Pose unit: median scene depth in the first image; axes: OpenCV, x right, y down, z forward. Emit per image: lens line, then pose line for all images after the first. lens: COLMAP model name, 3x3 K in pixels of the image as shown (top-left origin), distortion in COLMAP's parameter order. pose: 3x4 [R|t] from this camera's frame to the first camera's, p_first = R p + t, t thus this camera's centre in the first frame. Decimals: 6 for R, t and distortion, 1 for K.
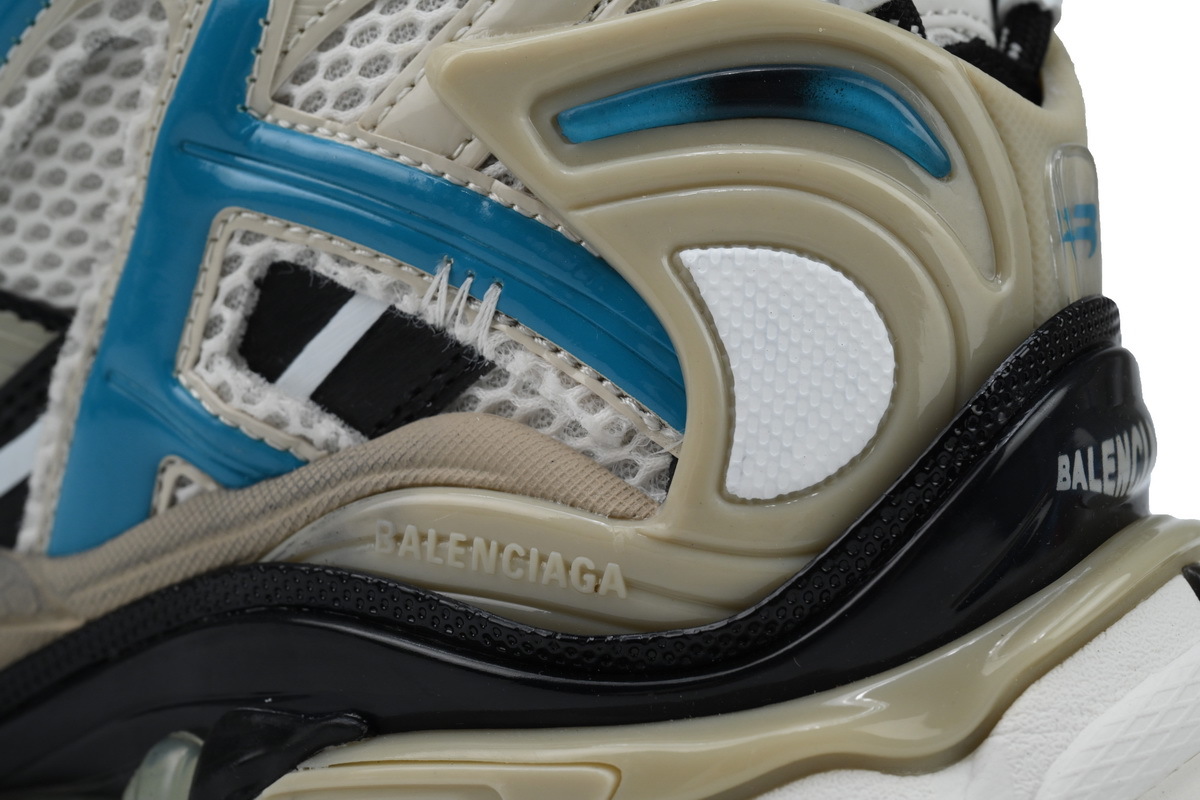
lens RADIAL K [[2933.3, 0, 600.3], [0, 2933.3, 400.7], [0, 0, 1]] dist [0.060171, 0.000000]
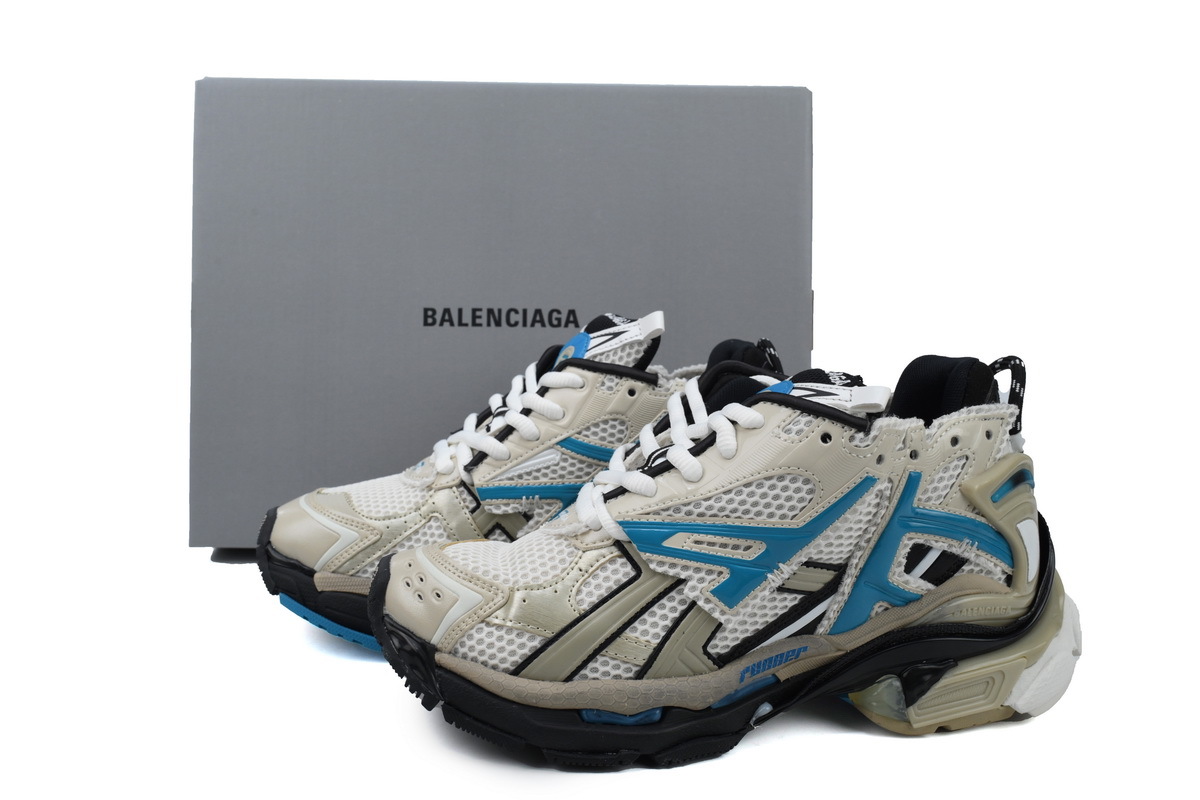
lens RADIAL K [[986.8, 0, 600.1], [0, 986.8, 407.9], [0, 0, 1]] dist [0.060689, -0.003827]
pose [[0.715261, -0.157184, 0.680952, -1.192174], [0.069415, 0.985539, 0.154579, -0.427100], [-0.695402, -0.063296, 0.715828, 0.412334]]
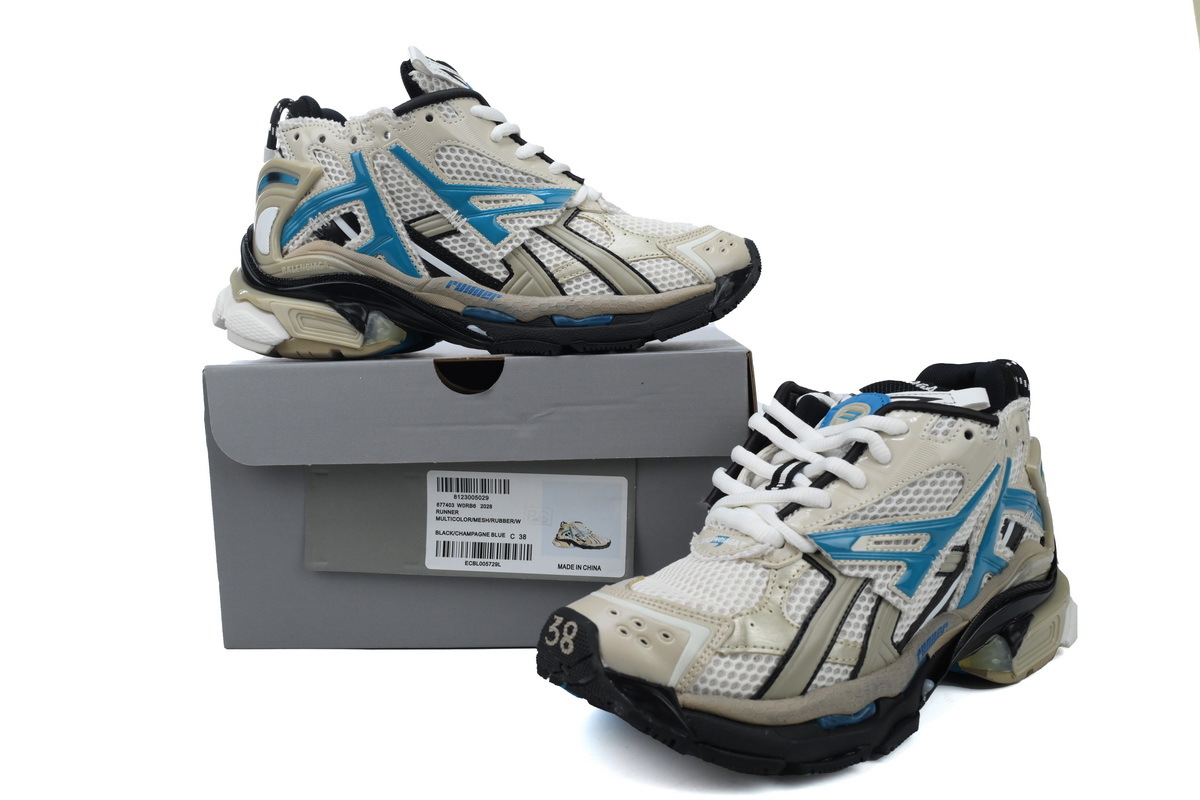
lens RADIAL K [[986.8, 0, 599.1], [0, 986.8, 397.5], [0, 0, 1]] dist [0.060689, -0.003827]
pose [[0.338111, -0.165826, 0.926382, -1.622507], [0.105046, 0.984852, 0.137953, -0.482560], [-0.935225, 0.050670, 0.350408, 1.039145]]
